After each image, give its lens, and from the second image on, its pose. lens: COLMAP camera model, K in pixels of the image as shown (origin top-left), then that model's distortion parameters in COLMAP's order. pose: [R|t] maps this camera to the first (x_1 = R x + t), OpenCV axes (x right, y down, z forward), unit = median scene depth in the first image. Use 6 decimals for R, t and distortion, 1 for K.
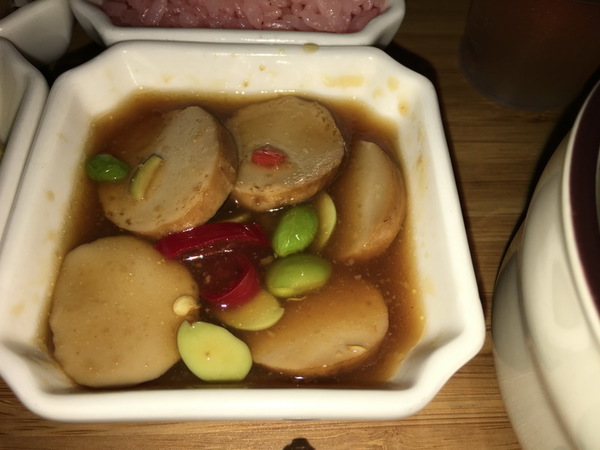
lens RADIAL K [[539.0, 0, 301.3], [0, 539.0, 230.1], [0, 0, 1]] dist [0.066124, -0.130835]
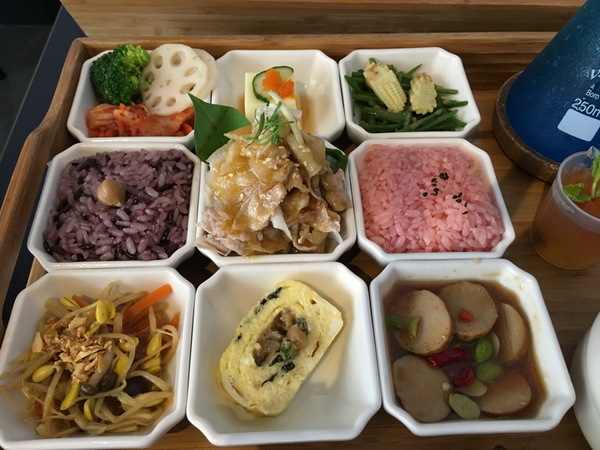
lens RADIAL K [[539.0, 0, 298.1], [0, 539.0, 224.4], [0, 0, 1]] dist [0.066124, -0.130835]
pose [[0.999499, -0.031602, 0.001570, -0.770778], [0.031632, 0.996783, -0.073641, -0.378400], [0.000763, 0.073654, 0.997284, -1.310357]]
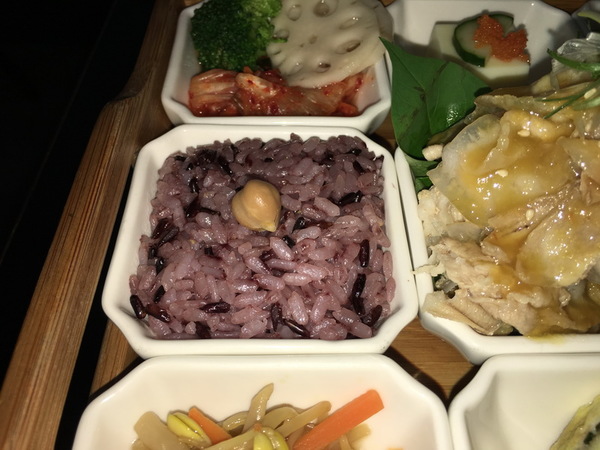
lens RADIAL K [[539.0, 0, 293.8], [0, 539.0, 225.4], [0, 0, 1]] dist [0.066124, -0.130835]
pose [[0.999123, -0.014326, -0.039339, -1.474033], [0.008988, 0.991121, -0.132658, -0.510051], [0.040890, 0.132188, 0.990381, -0.153487]]
